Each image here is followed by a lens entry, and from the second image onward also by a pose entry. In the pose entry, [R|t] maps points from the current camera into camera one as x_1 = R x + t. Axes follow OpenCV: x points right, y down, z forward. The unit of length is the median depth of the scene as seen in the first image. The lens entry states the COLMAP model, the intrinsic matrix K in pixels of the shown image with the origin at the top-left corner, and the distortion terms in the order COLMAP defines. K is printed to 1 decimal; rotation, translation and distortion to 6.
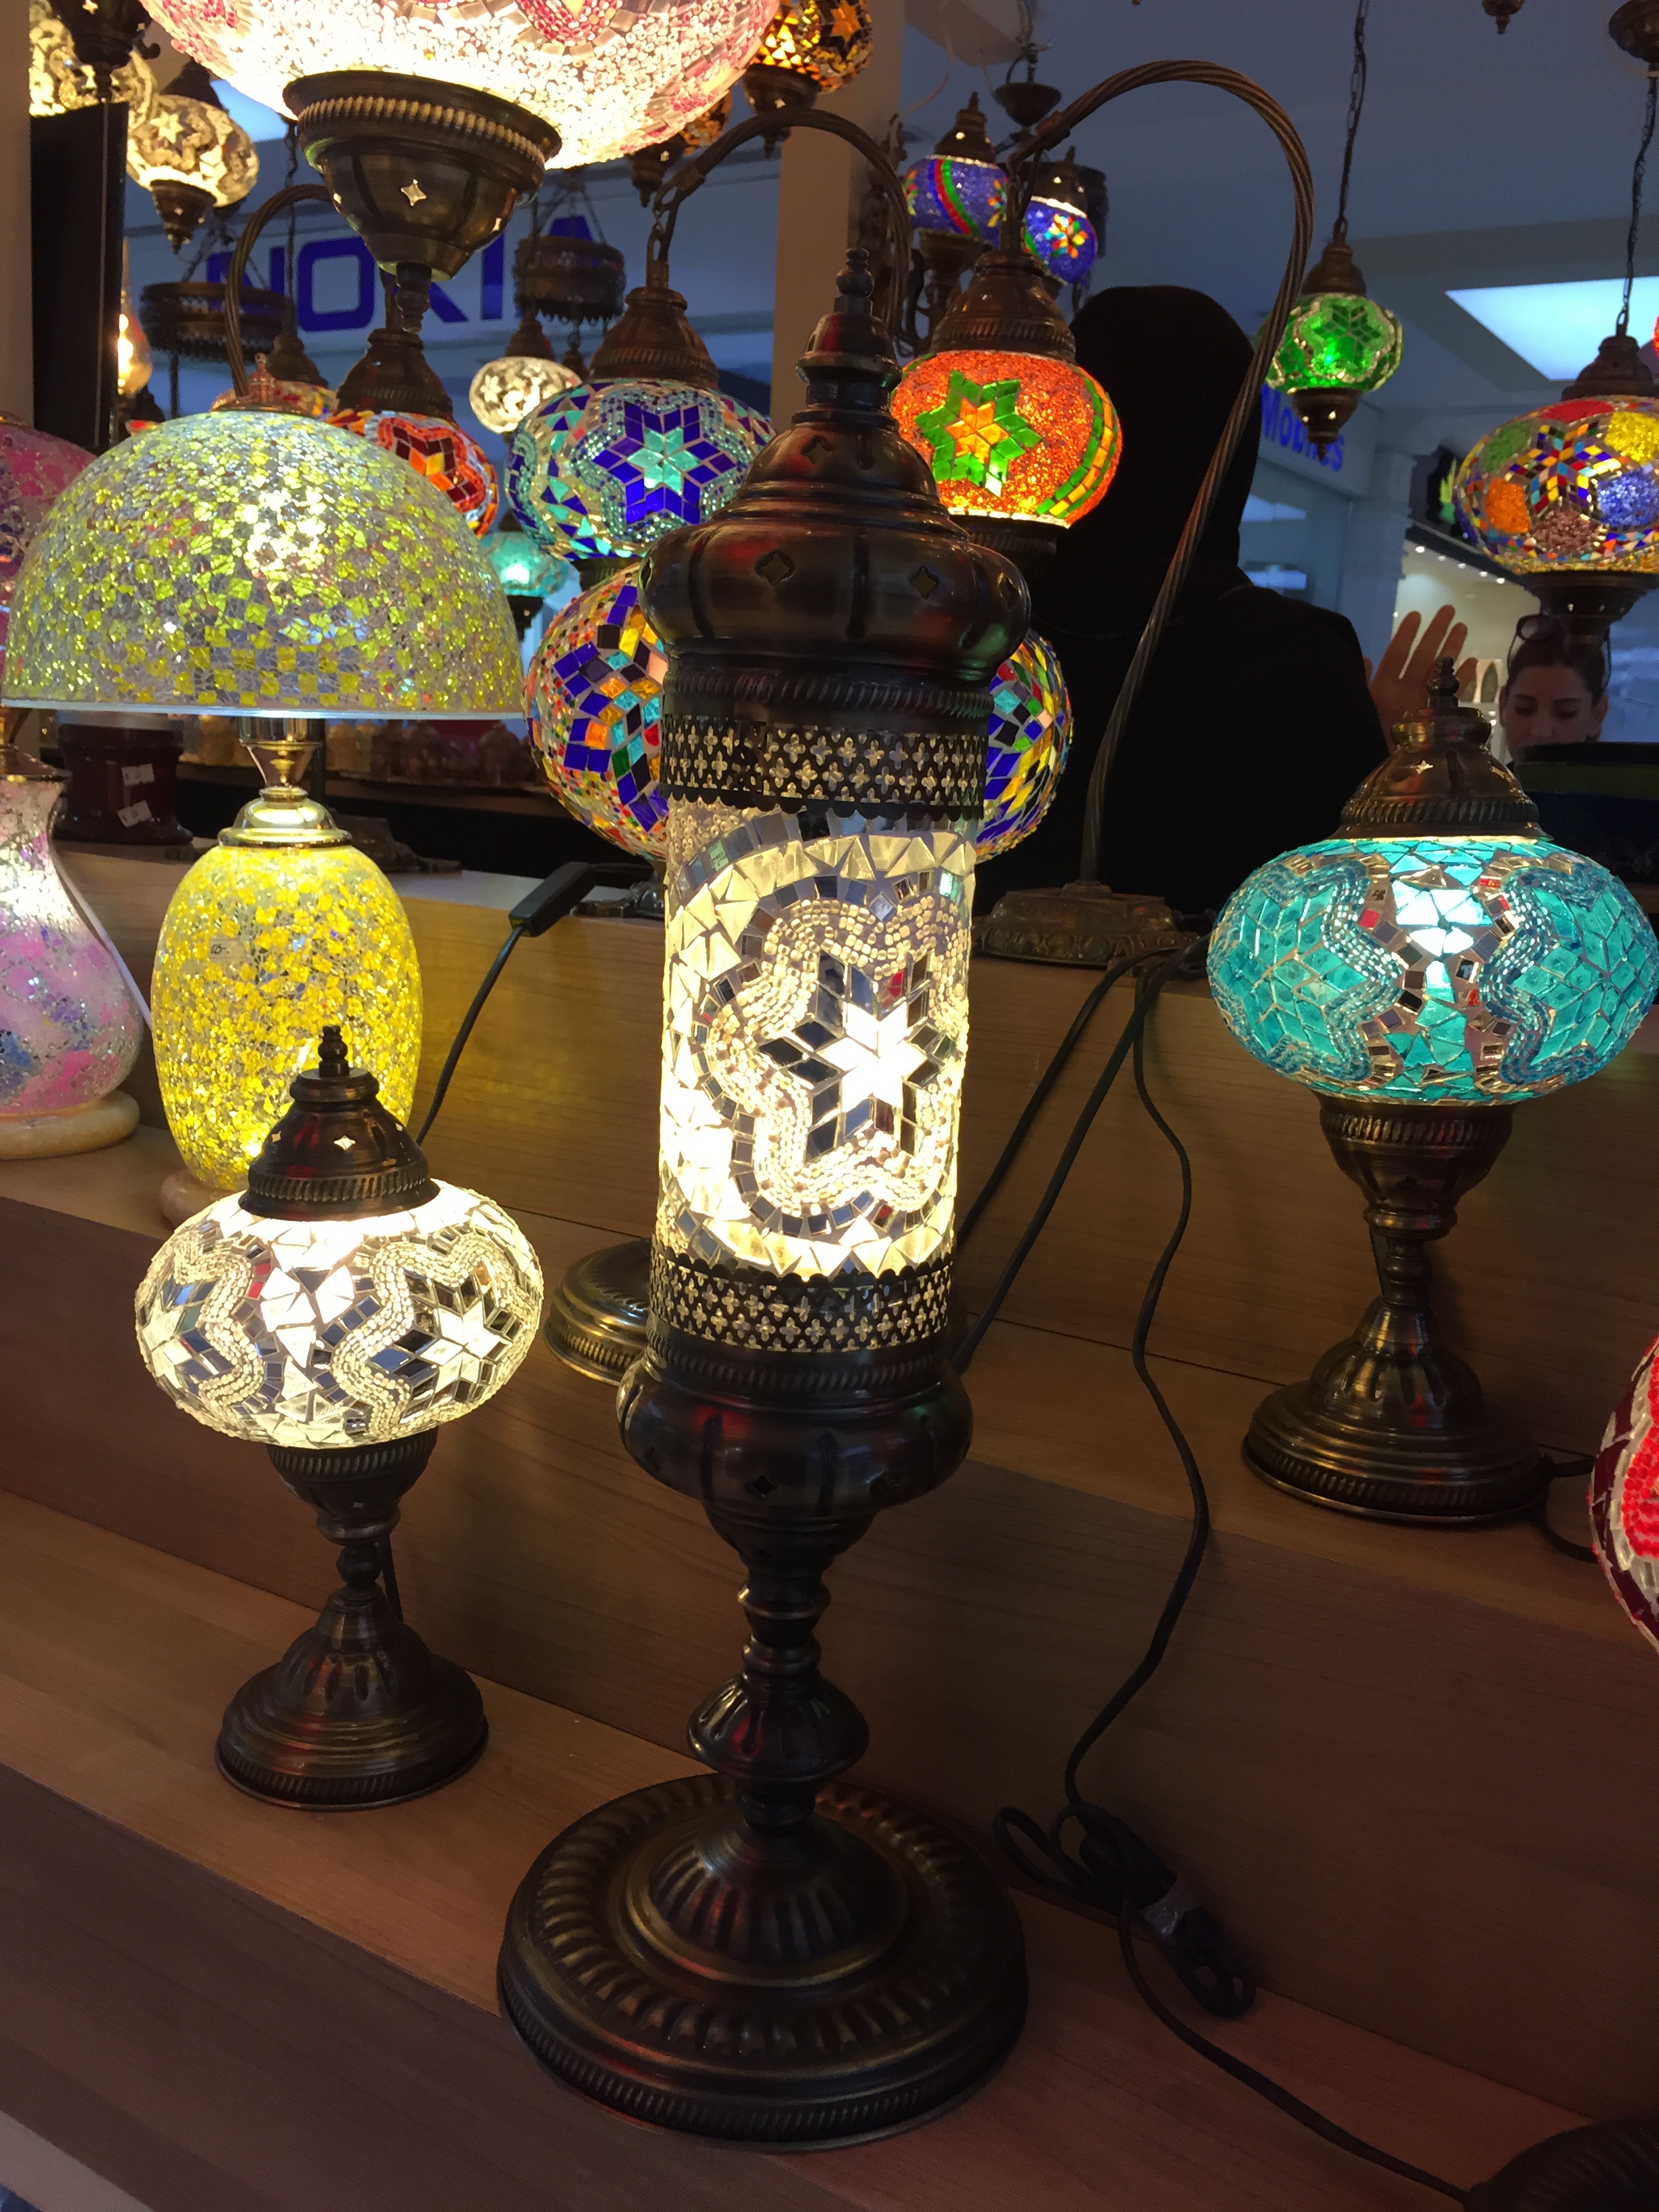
lens RADIAL K [[1867.3, 0, 832.8], [0, 1867.3, 1103.2], [0, 0, 1]] dist [0.062365, -0.006186]
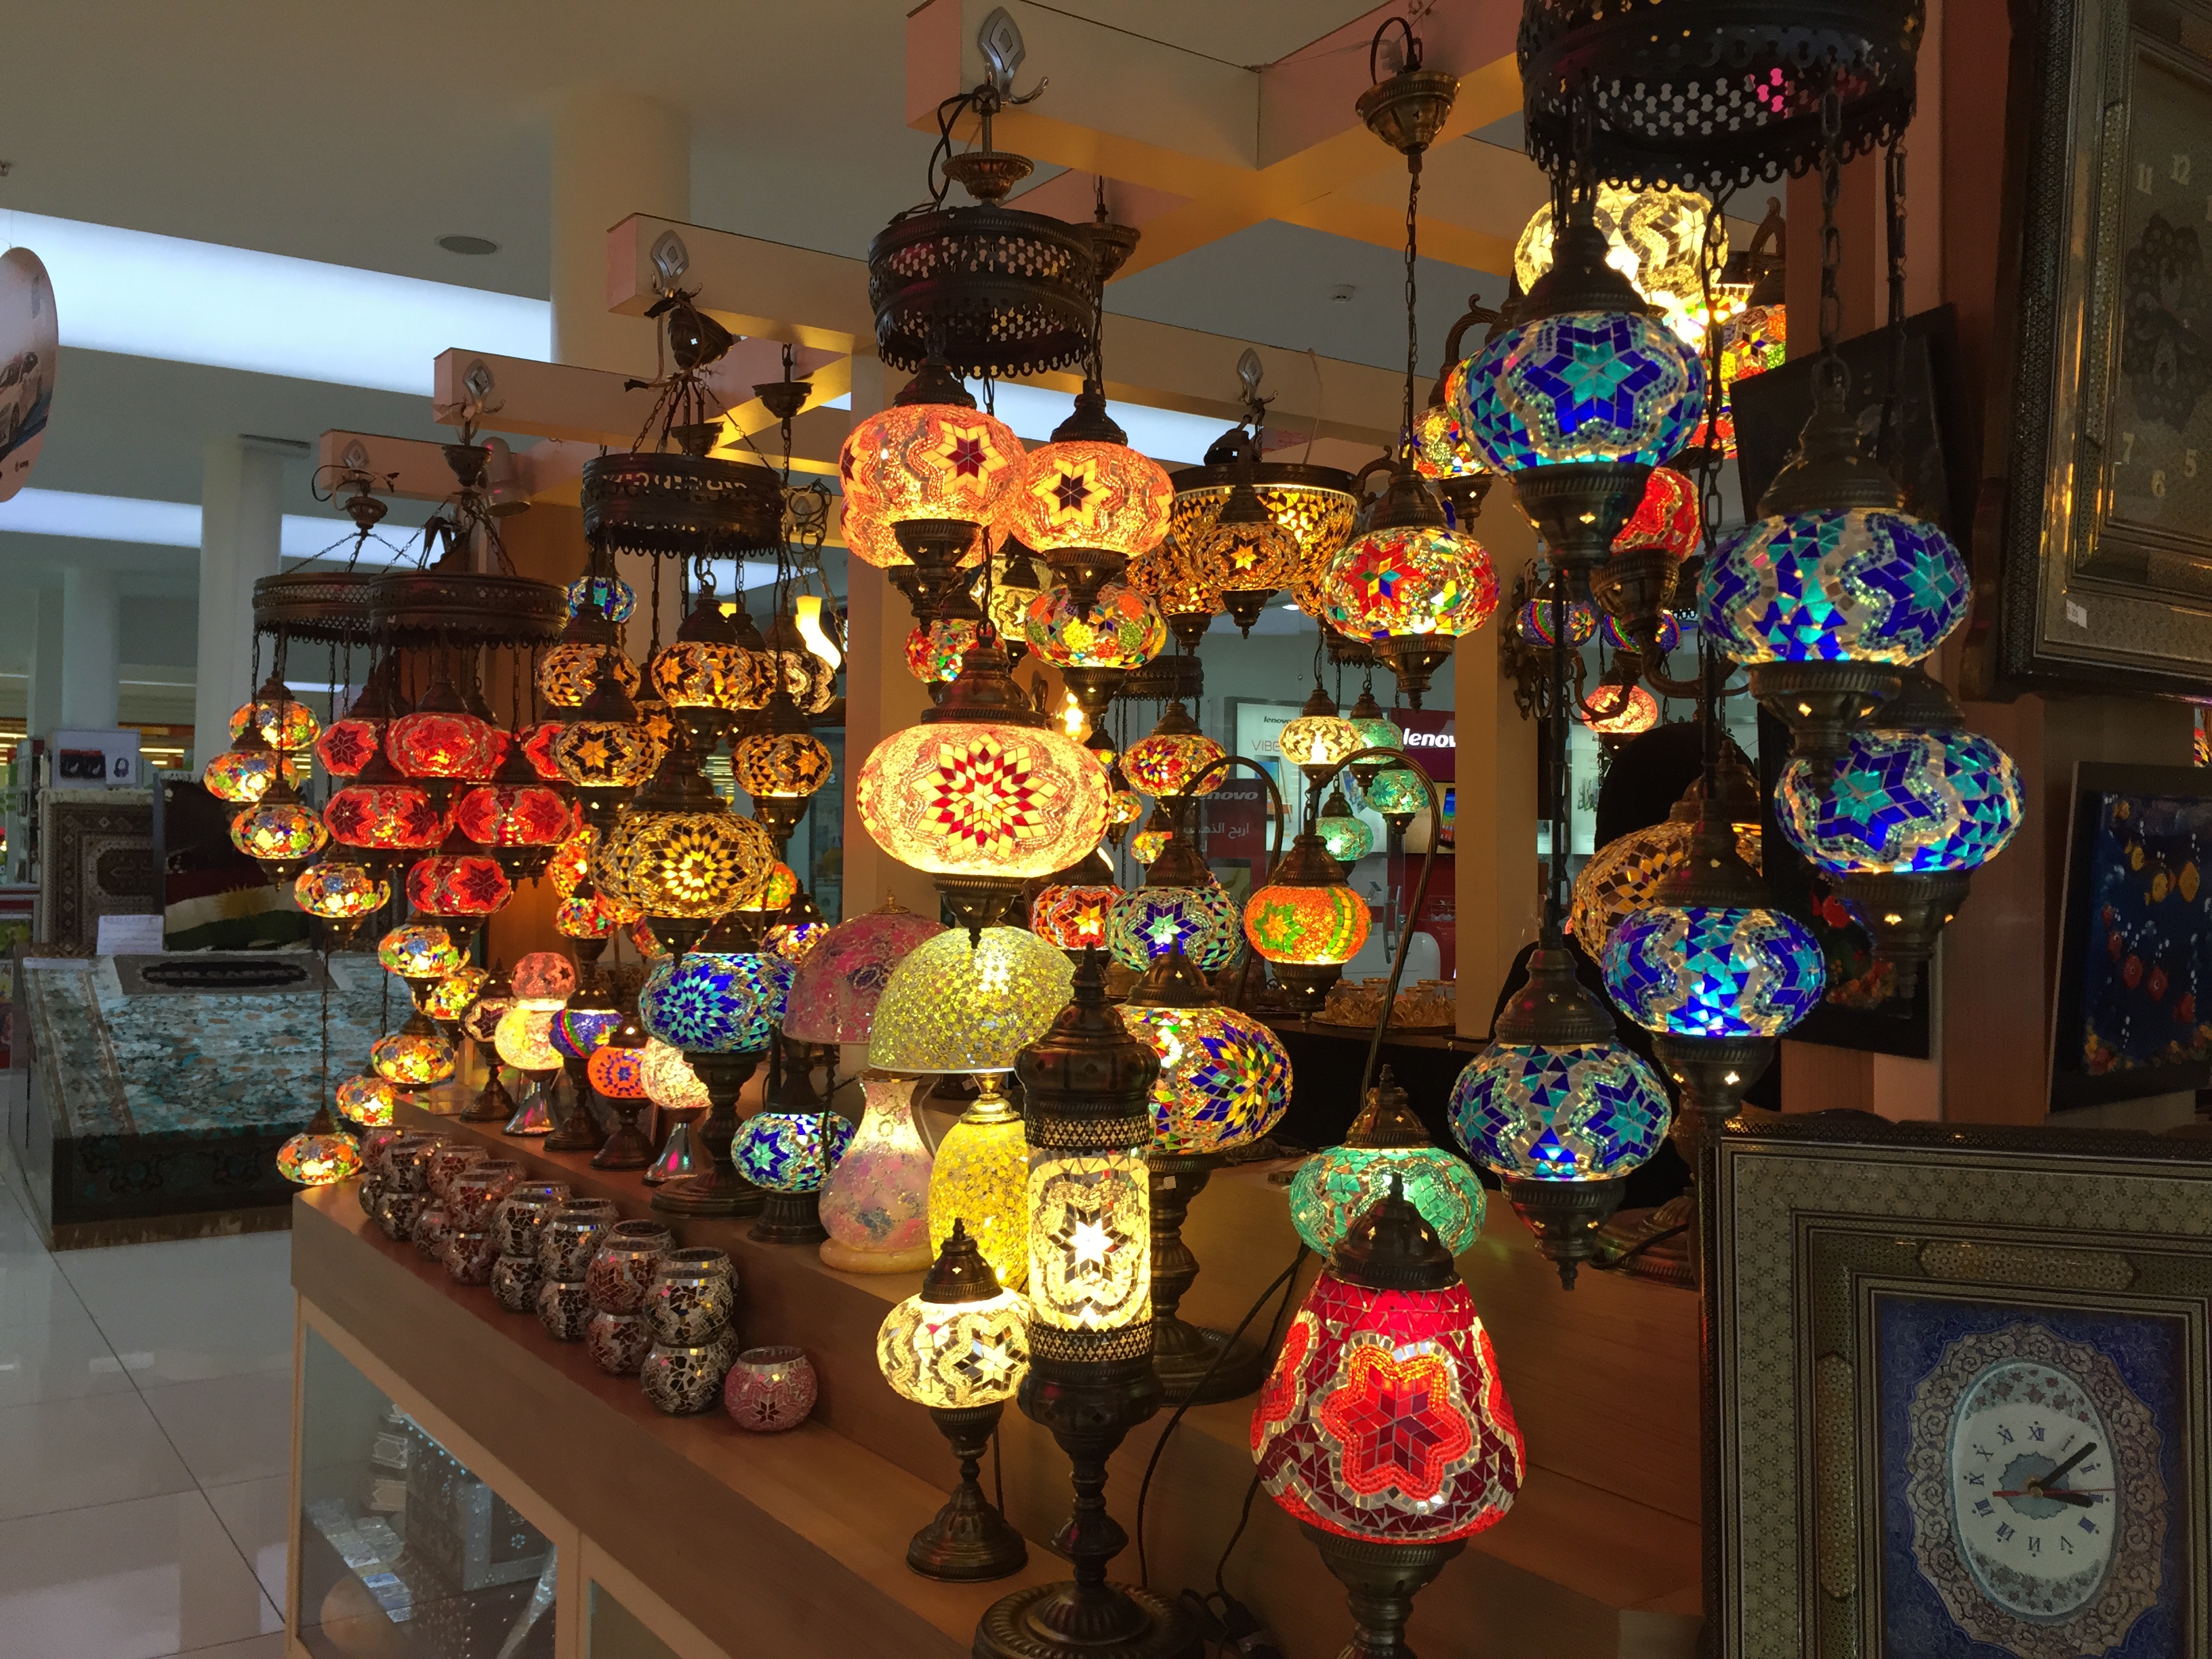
lens RADIAL K [[1867.3, 0, 1103.6], [0, 1867.3, 829.7], [0, 0, 1]] dist [0.062365, -0.006186]
pose [[0.917635, -0.059027, -0.393016, 0.887276], [-0.026086, 0.977830, -0.207768, -0.036377], [0.396567, 0.200907, 0.895751, -1.168252]]
